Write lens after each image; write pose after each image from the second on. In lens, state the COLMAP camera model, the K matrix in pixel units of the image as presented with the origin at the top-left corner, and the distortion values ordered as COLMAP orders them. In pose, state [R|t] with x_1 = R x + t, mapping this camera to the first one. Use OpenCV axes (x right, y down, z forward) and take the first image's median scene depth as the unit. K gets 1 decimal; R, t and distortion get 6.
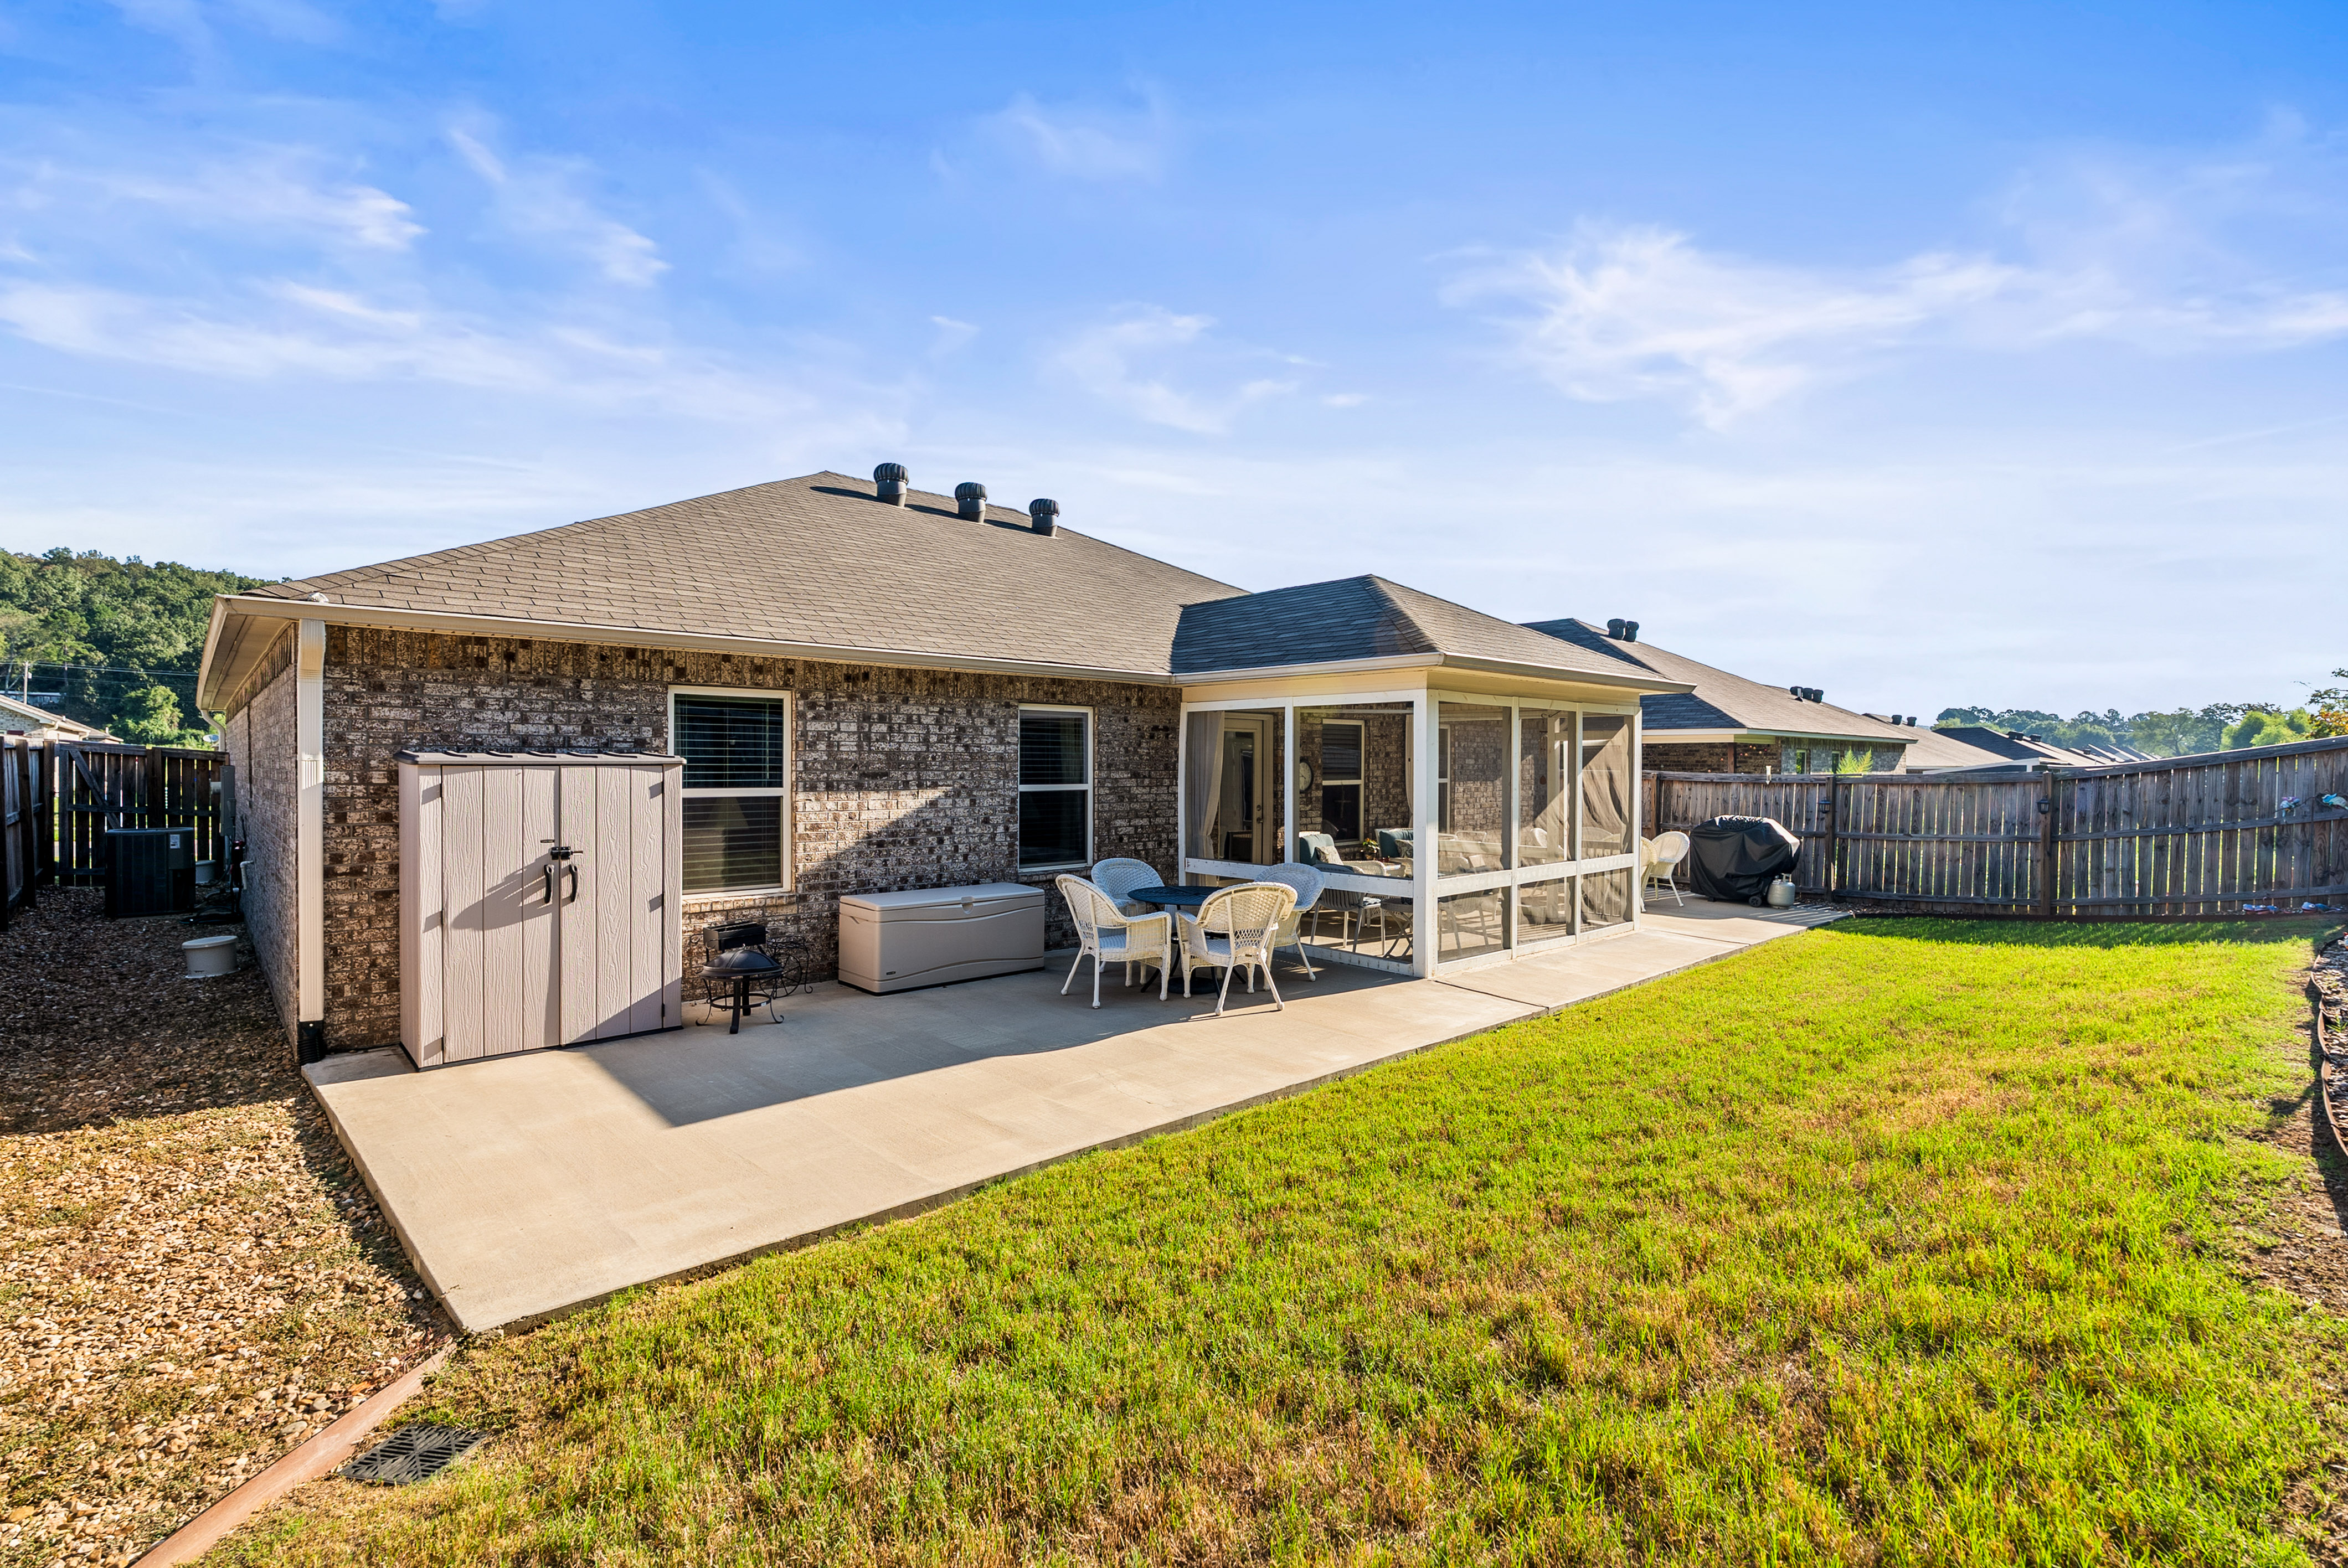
lens RADIAL K [[1061.3, 0, 1182.2], [0, 1061.3, 749.7], [0, 0, 1]] dist [-0.011801, 0.000668]
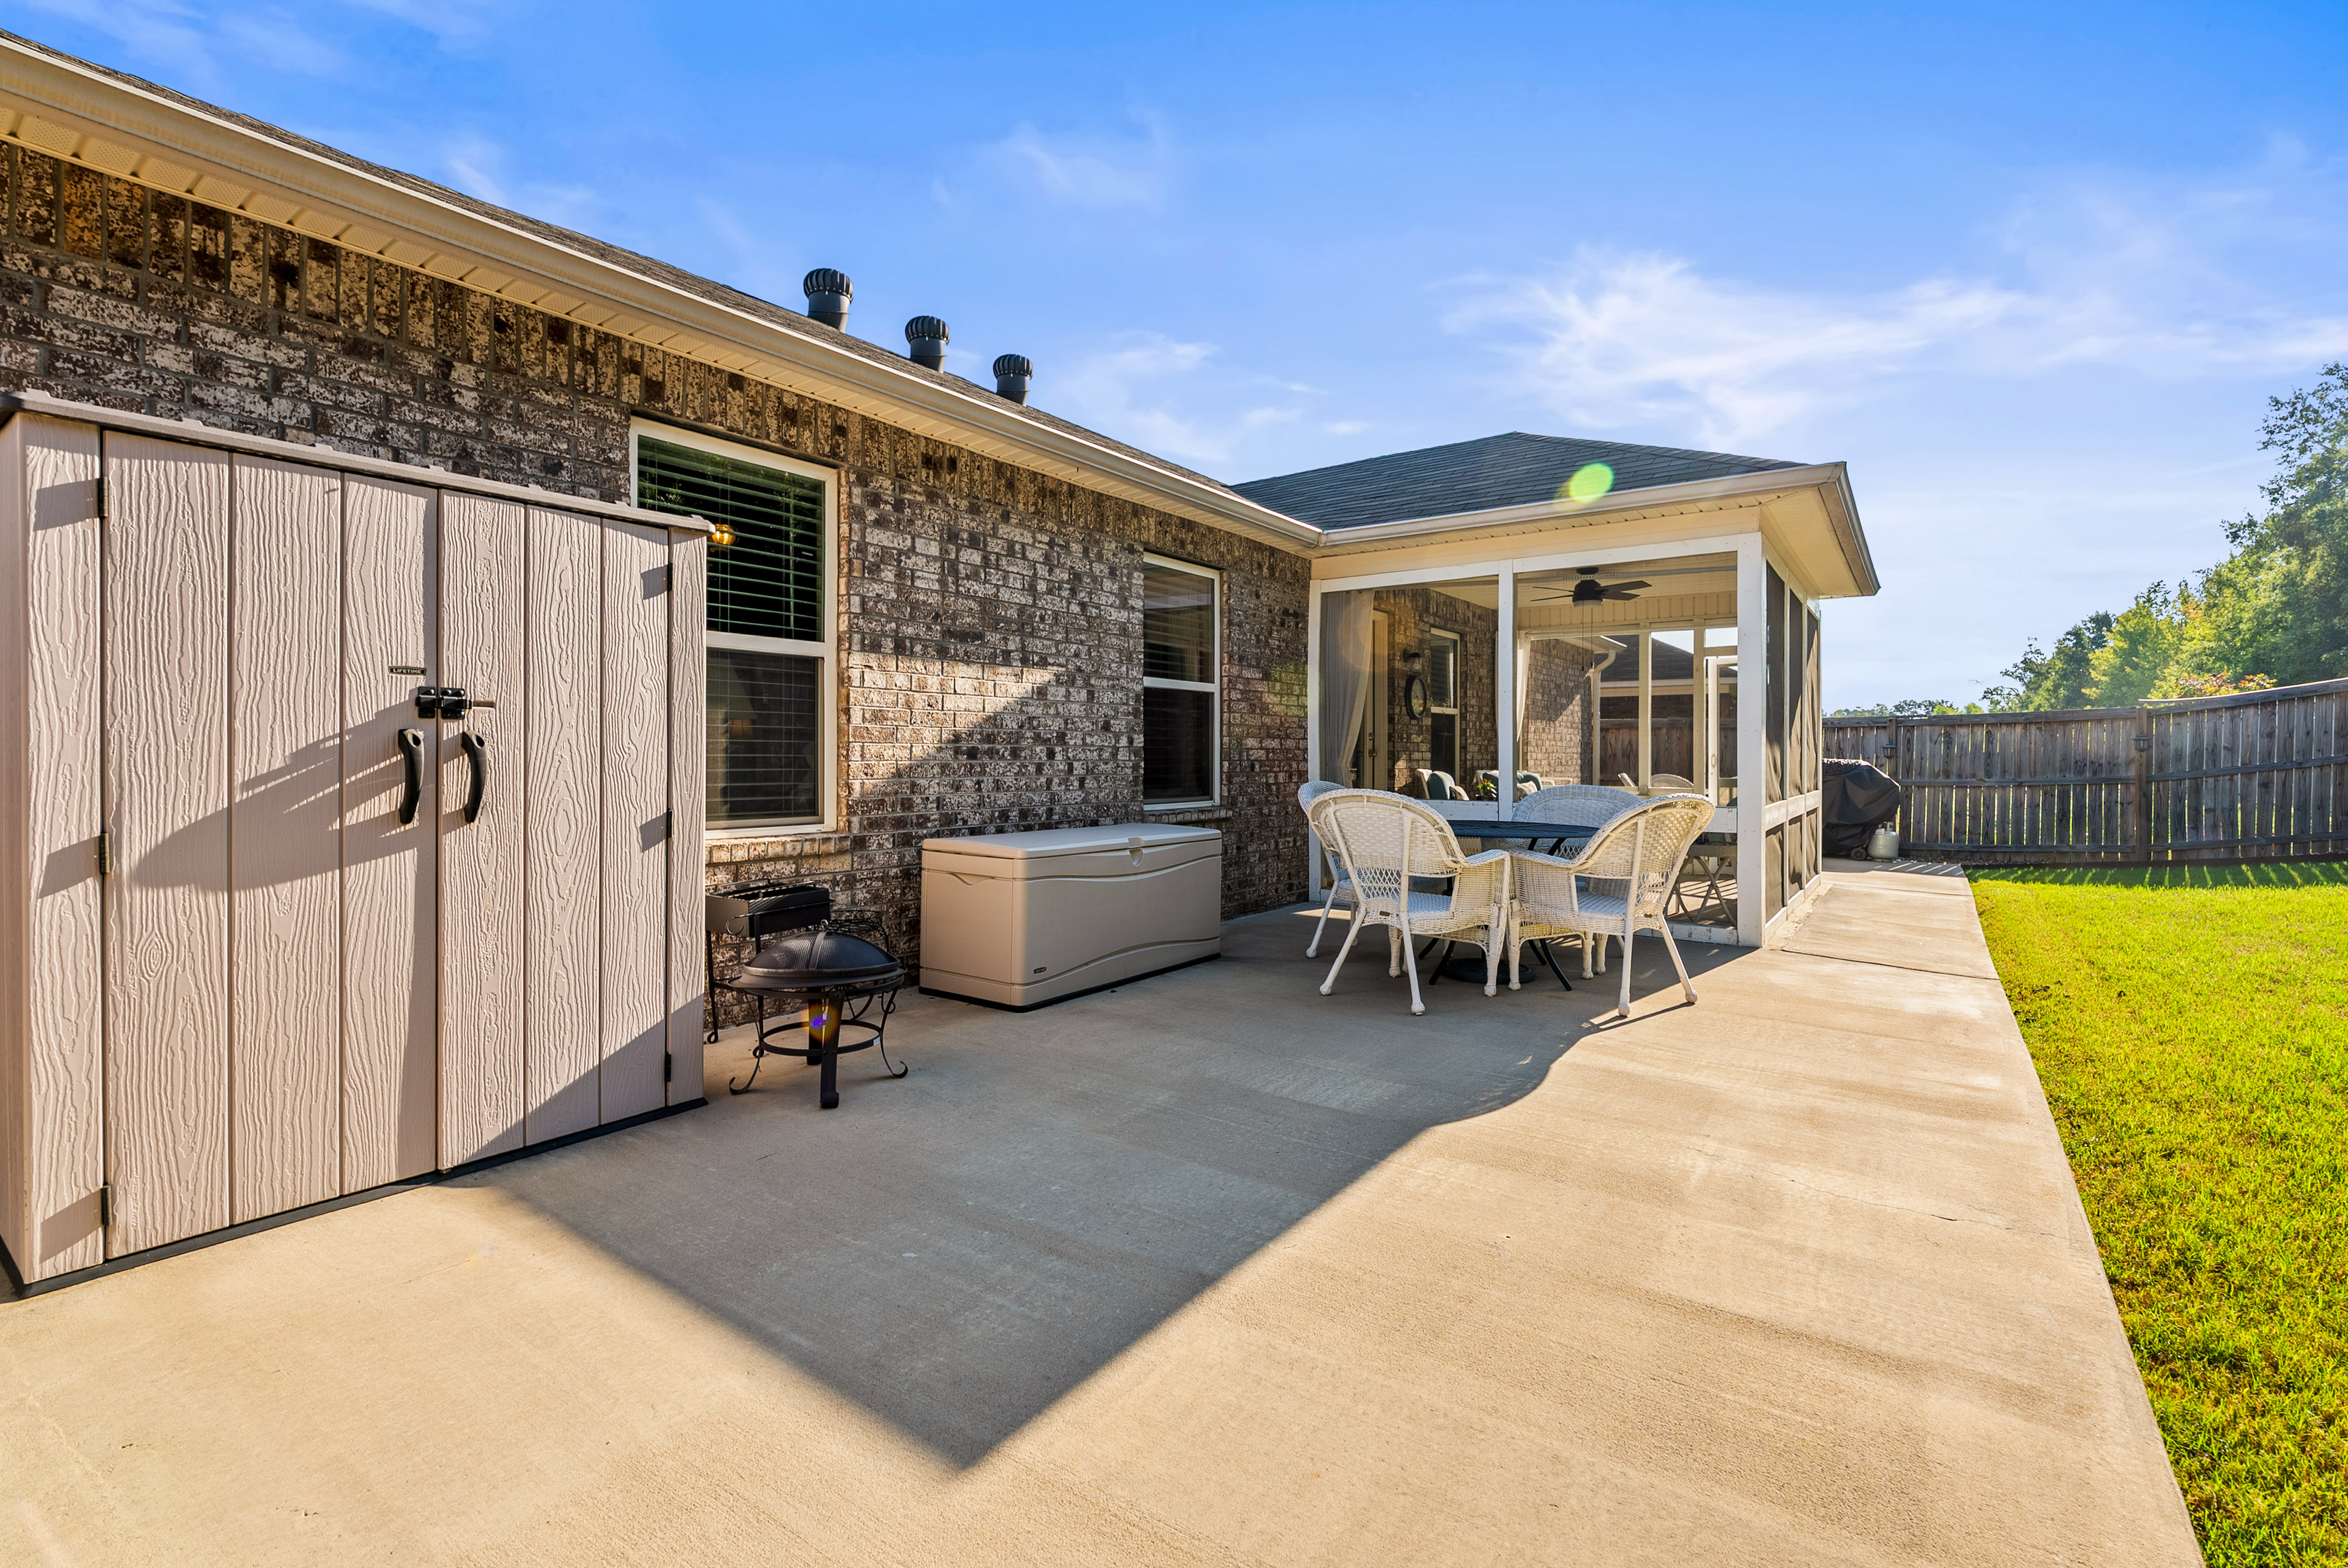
lens RADIAL K [[1056.0, 0, 1178.9], [0, 1056.0, 744.2], [0, 0, 1]] dist [-0.009965, 0.000853]
pose [[0.981734, -0.000443, 0.190256, -0.288454], [0.000551, 1.000000, -0.000517, 0.085712], [-0.190256, 0.000613, 0.981734, 0.409319]]
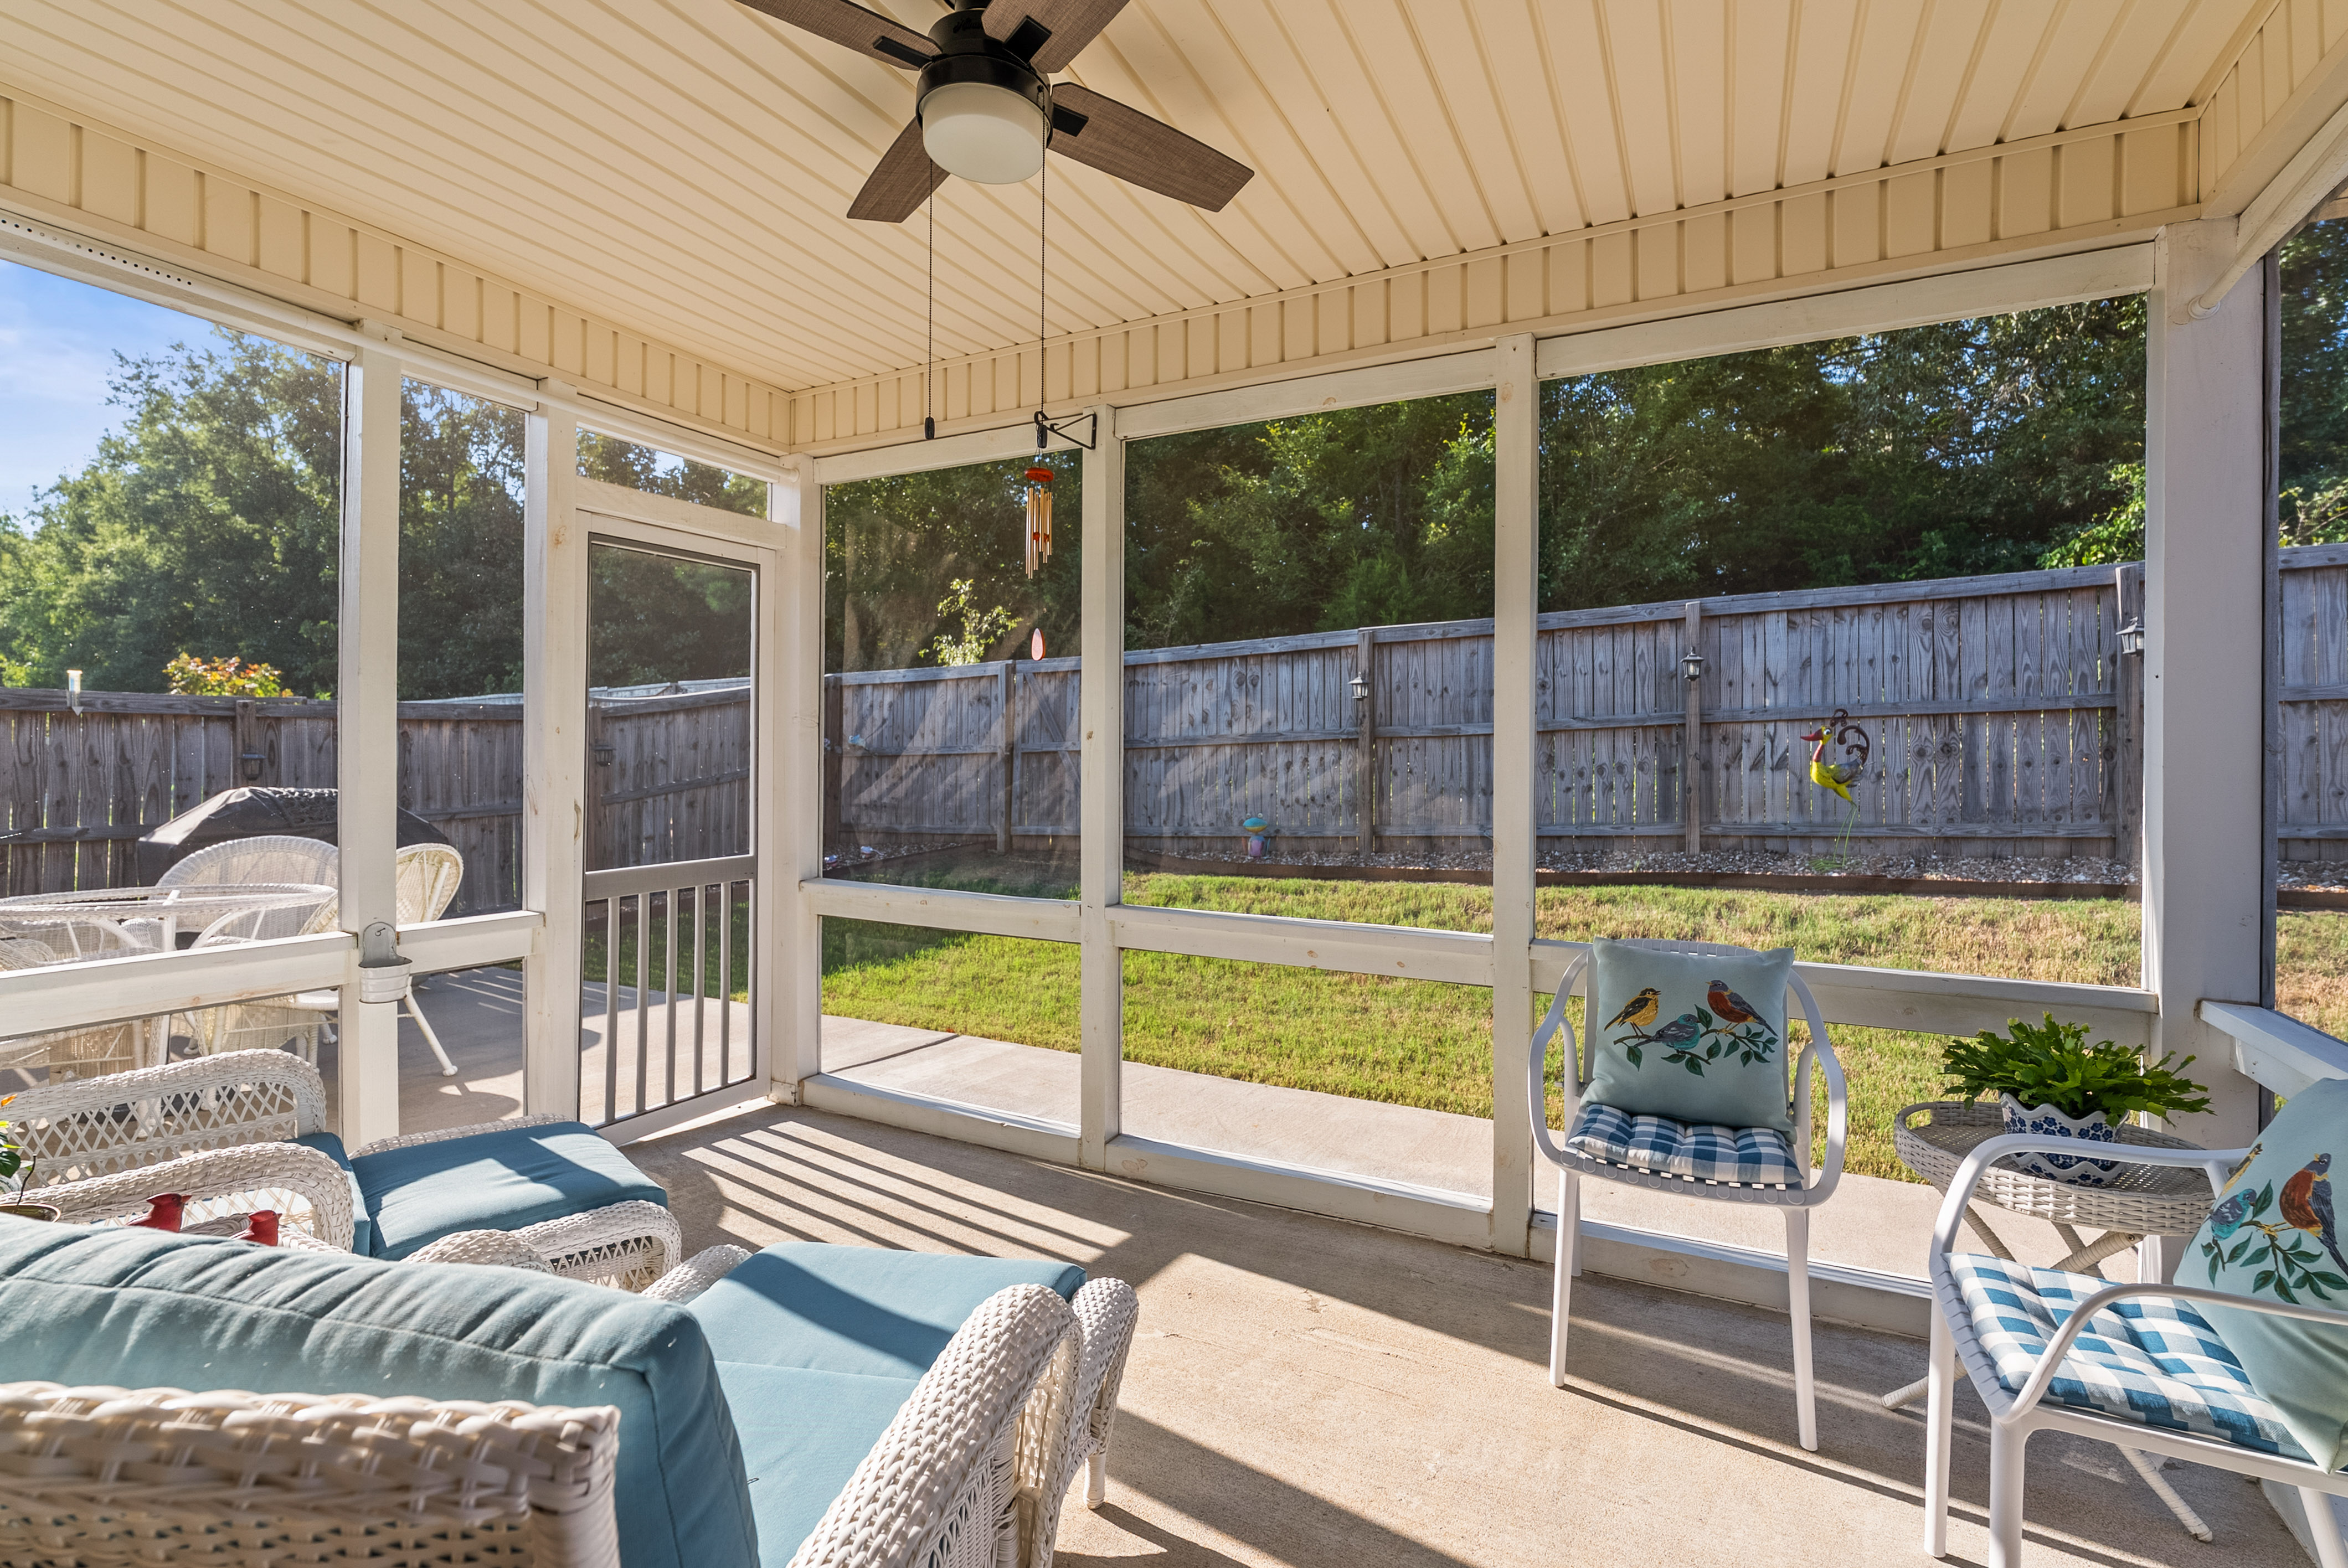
lens RADIAL K [[1061.3, 0, 1182.2], [0, 1061.3, 749.7], [0, 0, 1]] dist [-0.011801, 0.000668]
pose [[-0.330964, -0.002041, 0.943641, 0.045645], [-0.014789, 0.999886, -0.003024, 0.073470], [-0.943527, -0.014956, -0.330957, 1.372573]]
